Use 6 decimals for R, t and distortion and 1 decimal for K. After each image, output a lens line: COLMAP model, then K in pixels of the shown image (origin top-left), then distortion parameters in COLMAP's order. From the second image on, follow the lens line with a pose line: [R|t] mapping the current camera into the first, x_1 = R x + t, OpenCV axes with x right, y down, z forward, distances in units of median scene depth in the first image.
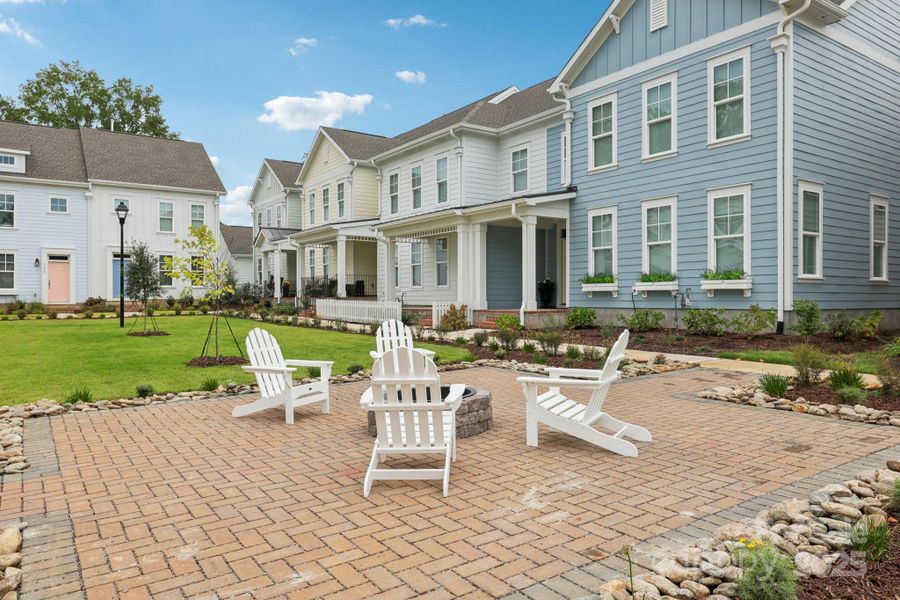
lens RADIAL K [[614.8, 0, 449.7], [0, 614.8, 300.2], [0, 0, 1]] dist [-0.004914, 0.000723]
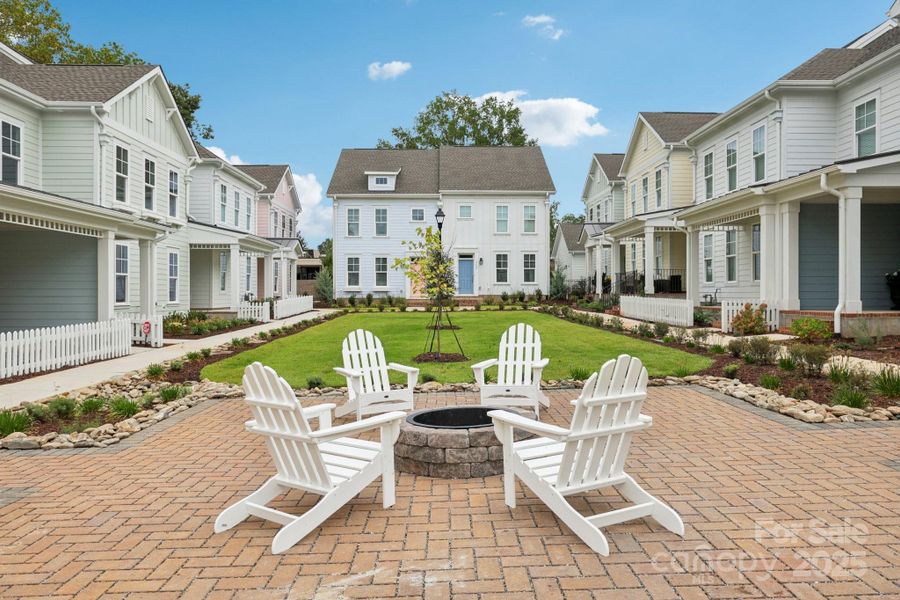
lens RADIAL K [[614.8, 0, 453.2], [0, 614.8, 297.4], [0, 0, 1]] dist [-0.004914, 0.000723]
pose [[0.834762, 0.004702, -0.550591, 0.086867], [-0.002443, 0.999985, 0.004836, -0.002855], [0.550605, -0.002692, 0.834761, 0.063512]]
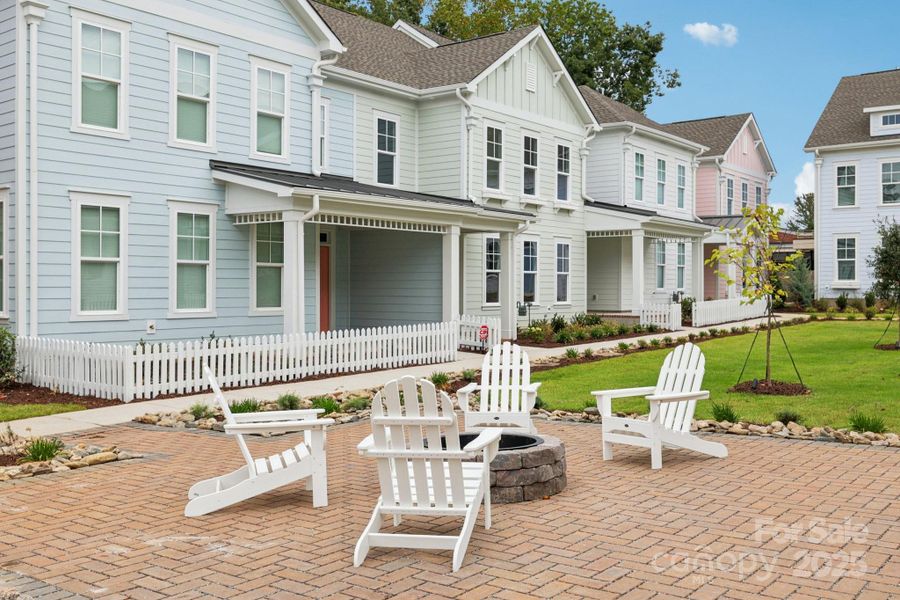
lens RADIAL K [[854.5, 0, 450.6], [0, 854.5, 296.9], [0, 0, 1]] dist [-0.009228, 0.000000]
pose [[0.301797, 0.011828, -0.953299, 0.201207], [-0.005168, 0.999929, 0.010771, -0.007946], [0.953358, 0.001676, 0.301836, 0.140394]]
